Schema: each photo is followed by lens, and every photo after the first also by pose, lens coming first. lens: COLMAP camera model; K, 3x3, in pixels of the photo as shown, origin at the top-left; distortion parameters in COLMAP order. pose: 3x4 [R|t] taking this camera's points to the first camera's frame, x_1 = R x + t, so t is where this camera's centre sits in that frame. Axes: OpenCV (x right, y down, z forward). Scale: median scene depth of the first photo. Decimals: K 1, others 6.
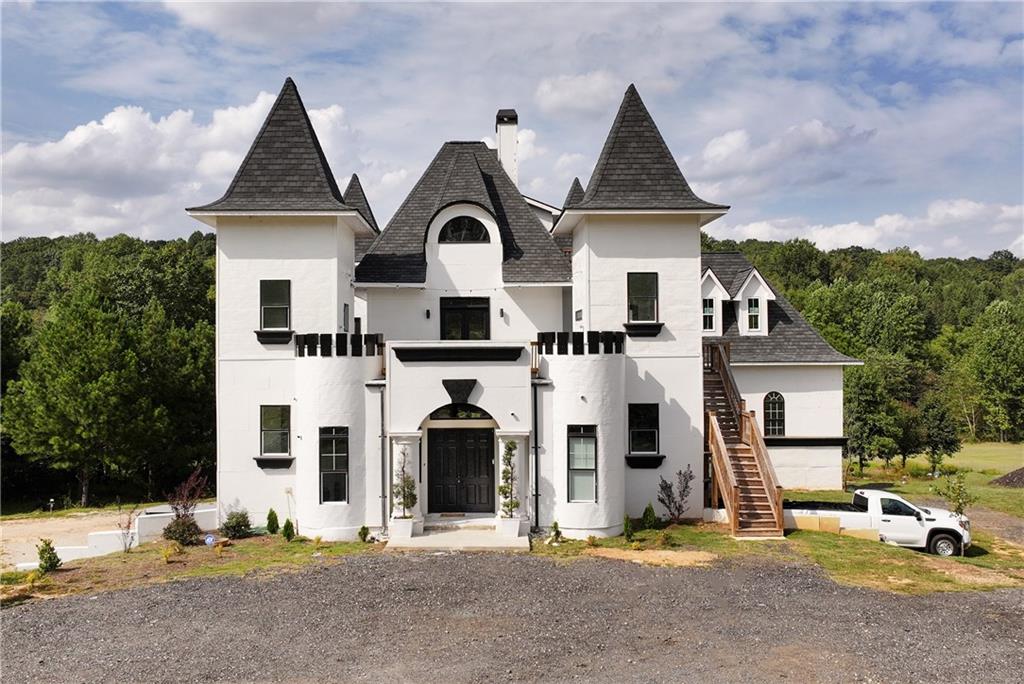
lens RADIAL K [[888.7, 0, 481.0], [0, 888.7, 330.7], [0, 0, 1]] dist [0.010340, 0.001445]
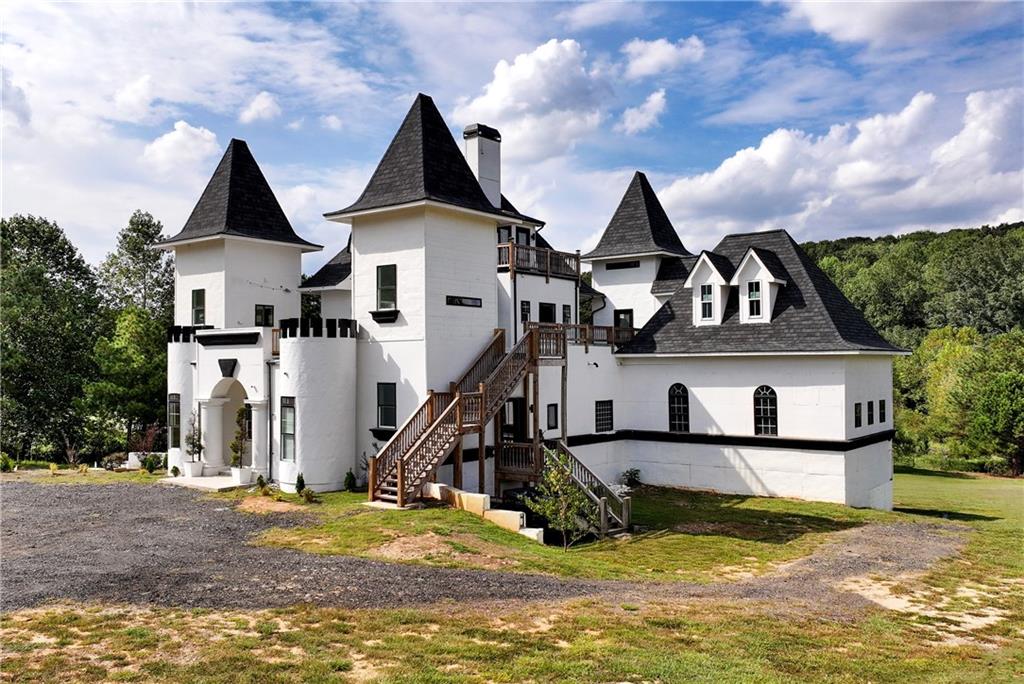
lens RADIAL K [[853.6, 0, 504.6], [0, 853.6, 340.6], [0, 0, 1]] dist [-0.000998, -0.001334]
pose [[0.786691, -0.014302, -0.617182, 0.938646], [0.013412, 0.999892, -0.006075, 0.036574], [0.617202, -0.003499, 0.786797, 0.243980]]
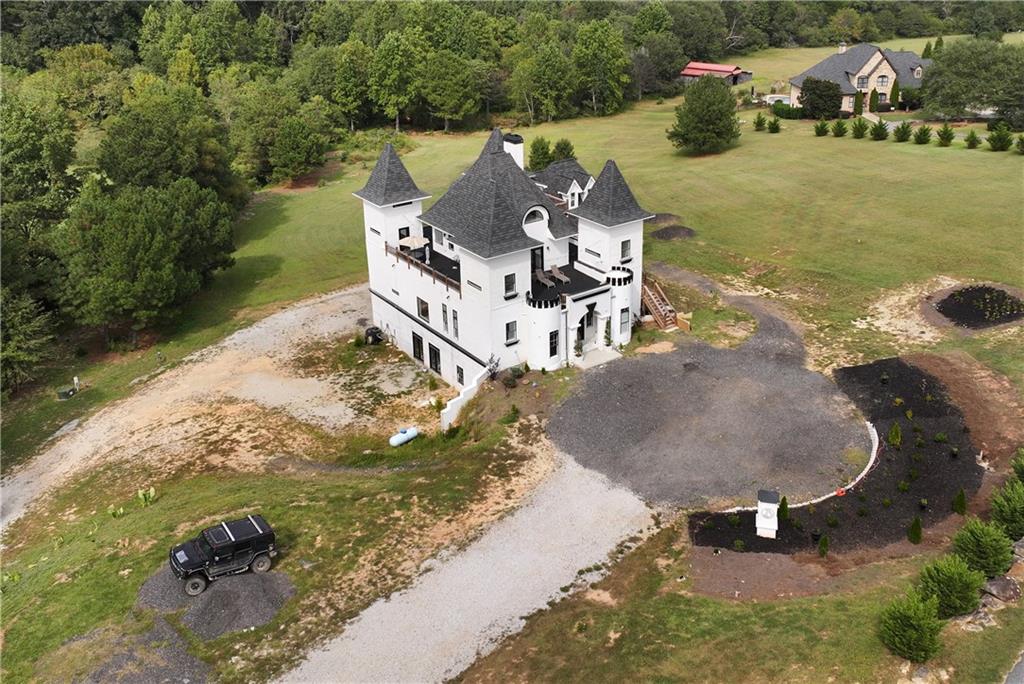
lens RADIAL K [[853.6, 0, 504.6], [0, 853.6, 340.6], [0, 0, 1]] dist [-0.000998, -0.001334]
pose [[0.824768, -0.257577, 0.503400, -1.389766], [0.007939, 0.895418, 0.445156, -0.882087], [-0.565416, -0.363154, 0.740557, -0.709445]]
